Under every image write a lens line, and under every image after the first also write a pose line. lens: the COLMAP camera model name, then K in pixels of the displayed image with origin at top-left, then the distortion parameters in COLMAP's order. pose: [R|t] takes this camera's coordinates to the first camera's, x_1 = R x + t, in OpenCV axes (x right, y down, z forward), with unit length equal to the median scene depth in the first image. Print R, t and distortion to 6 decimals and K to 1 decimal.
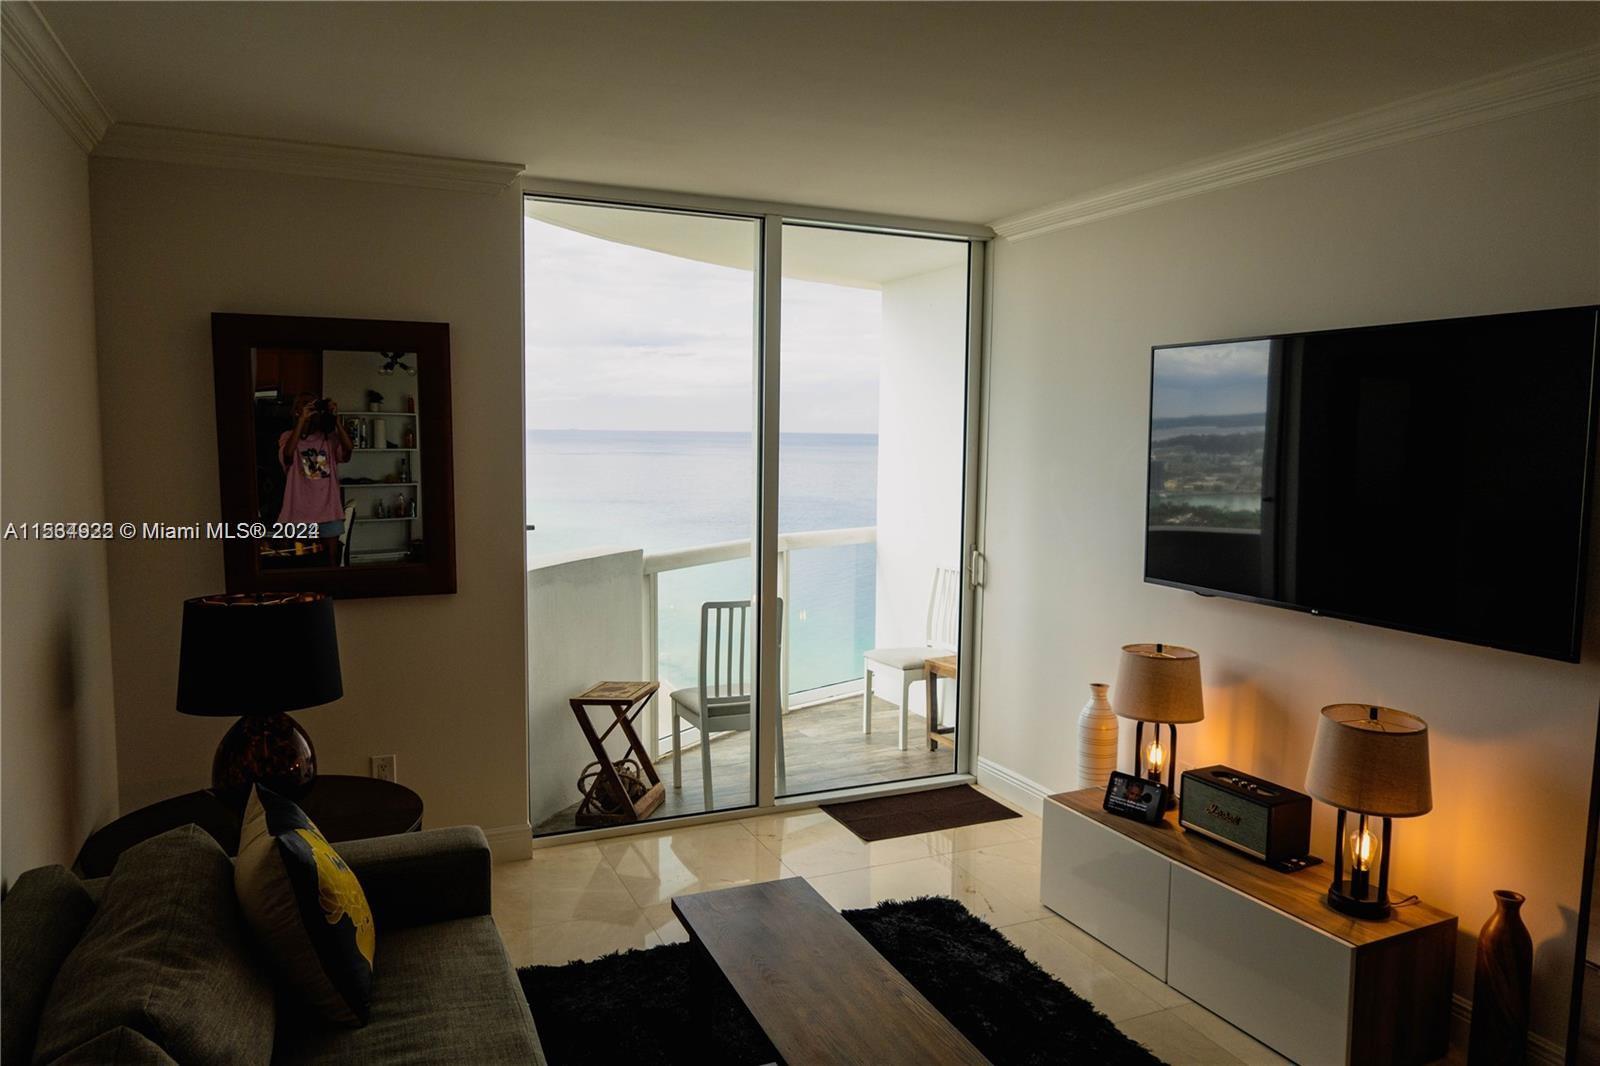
lens RADIAL K [[1068.5, 0, 800.0], [0, 1068.5, 533.0], [0, 0, 1]] dist [0.000124, 0.001876]
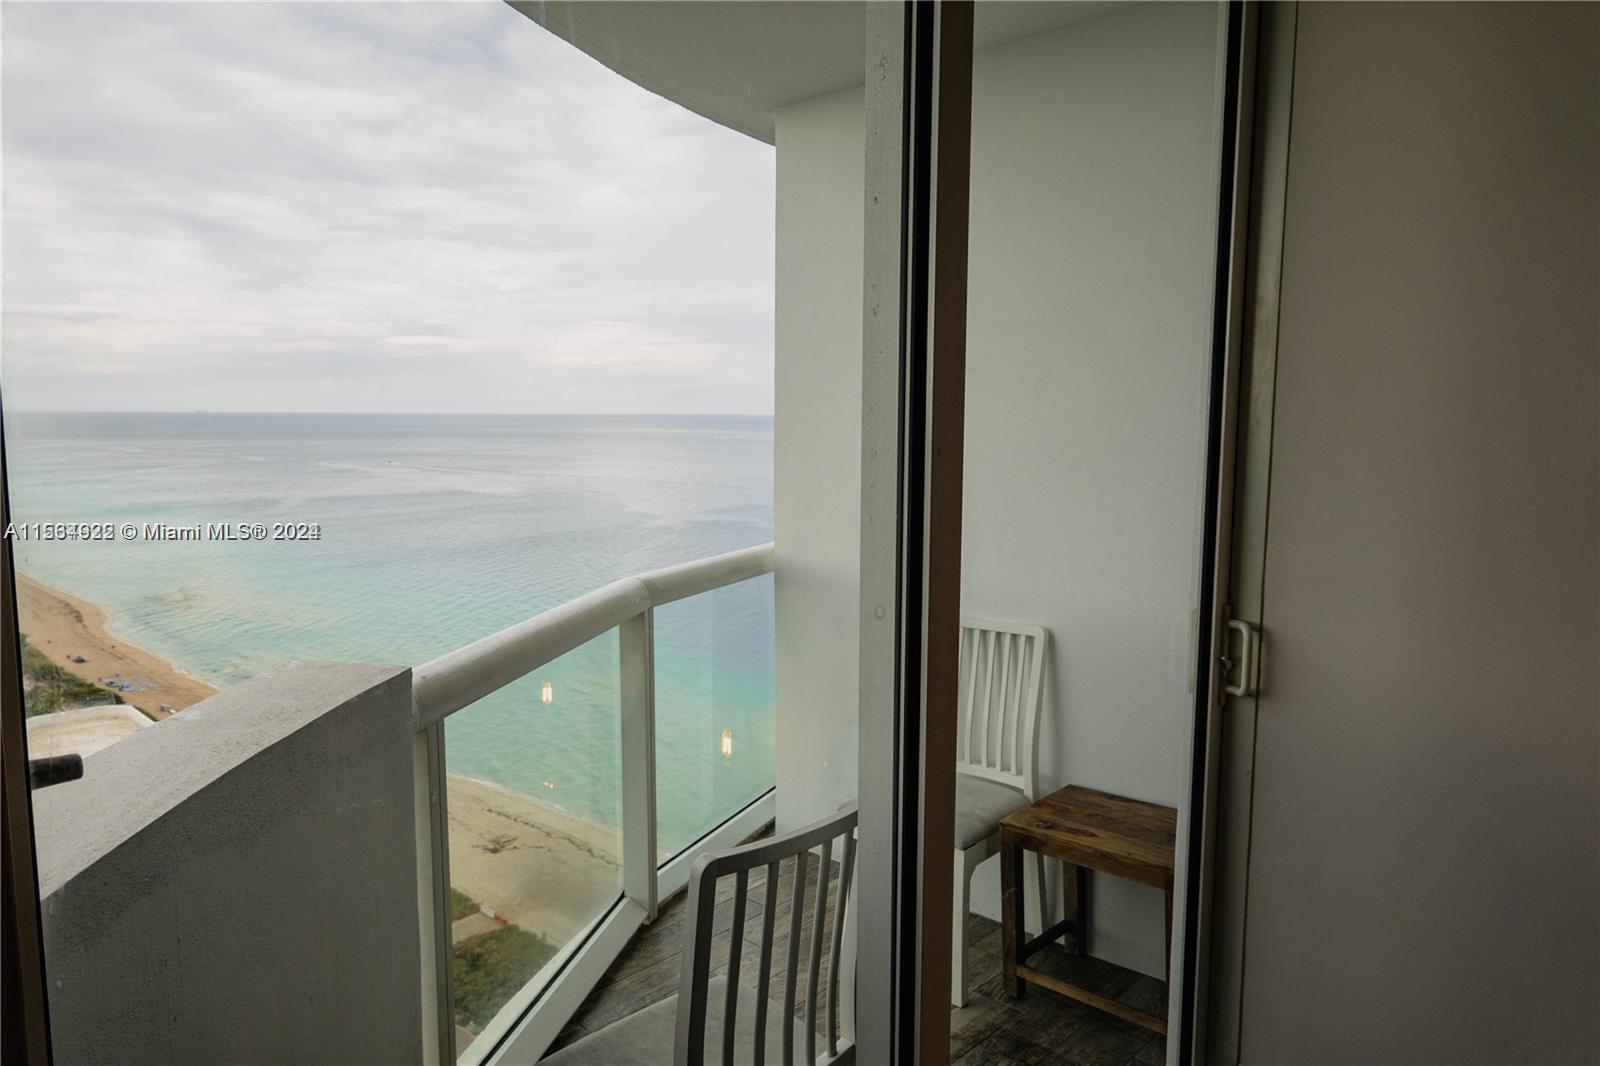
lens RADIAL K [[1068.5, 0, 800.0], [0, 1068.5, 533.0], [0, 0, 1]] dist [0.000124, 0.001876]
pose [[0.941148, -0.065428, 0.331601, -0.166610], [0.060198, 0.997847, 0.026030, -0.043867], [-0.332591, -0.004537, 0.943060, 0.691827]]
